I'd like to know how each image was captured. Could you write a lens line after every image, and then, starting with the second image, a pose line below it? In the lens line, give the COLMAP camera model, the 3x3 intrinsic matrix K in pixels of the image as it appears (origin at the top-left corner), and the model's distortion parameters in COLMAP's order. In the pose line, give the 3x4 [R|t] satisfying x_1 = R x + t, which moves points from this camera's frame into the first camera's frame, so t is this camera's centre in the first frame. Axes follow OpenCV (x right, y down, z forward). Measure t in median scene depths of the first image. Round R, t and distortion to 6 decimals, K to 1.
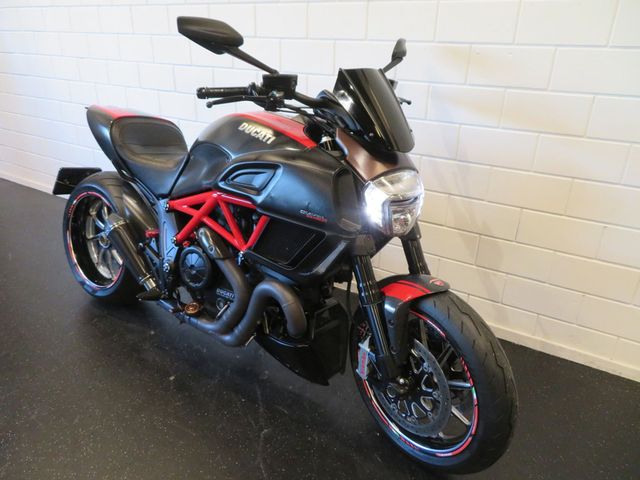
lens RADIAL K [[462.8, 0, 321.2], [0, 462.8, 236.5], [0, 0, 1]] dist [-0.018511, 0.015277]
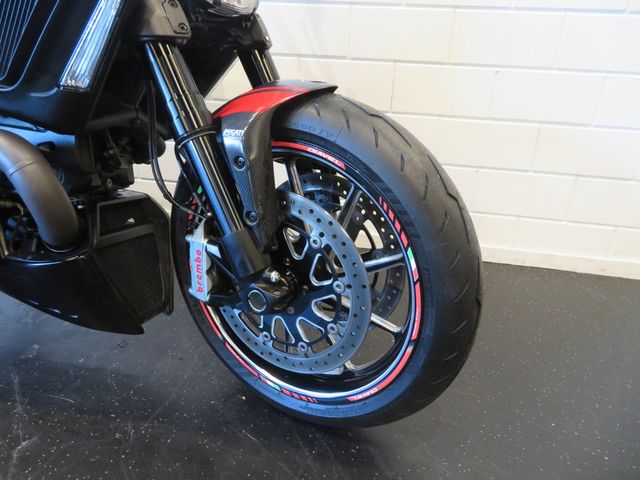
lens RADIAL K [[462.8, 0, 320.1], [0, 462.8, 240.7], [0, 0, 1]] dist [-0.018511, 0.015277]
pose [[0.934829, -0.128684, 0.330962, 0.047621], [0.123349, 0.991667, 0.037171, 0.228733], [-0.332988, 0.006075, 0.942912, 0.427103]]
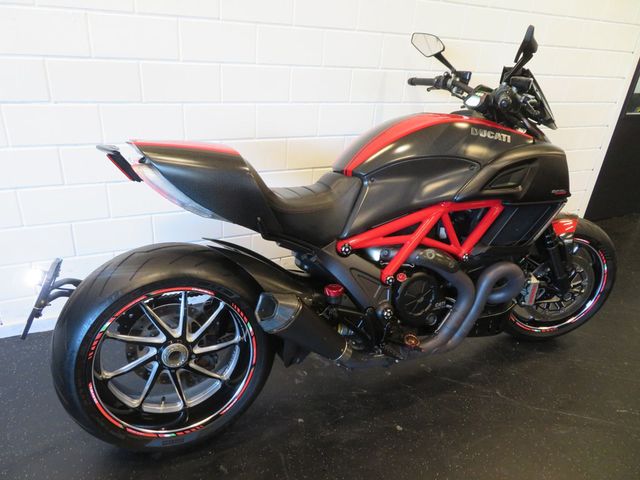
lens RADIAL K [[462.8, 0, 320.1], [0, 462.8, 240.8], [0, 0, 1]] dist [-0.018511, 0.015277]
pose [[0.523083, -0.350754, 0.776759, -1.154445], [0.277610, 0.931805, 0.233820, -0.330870], [-0.805802, 0.093329, 0.584785, 0.684119]]
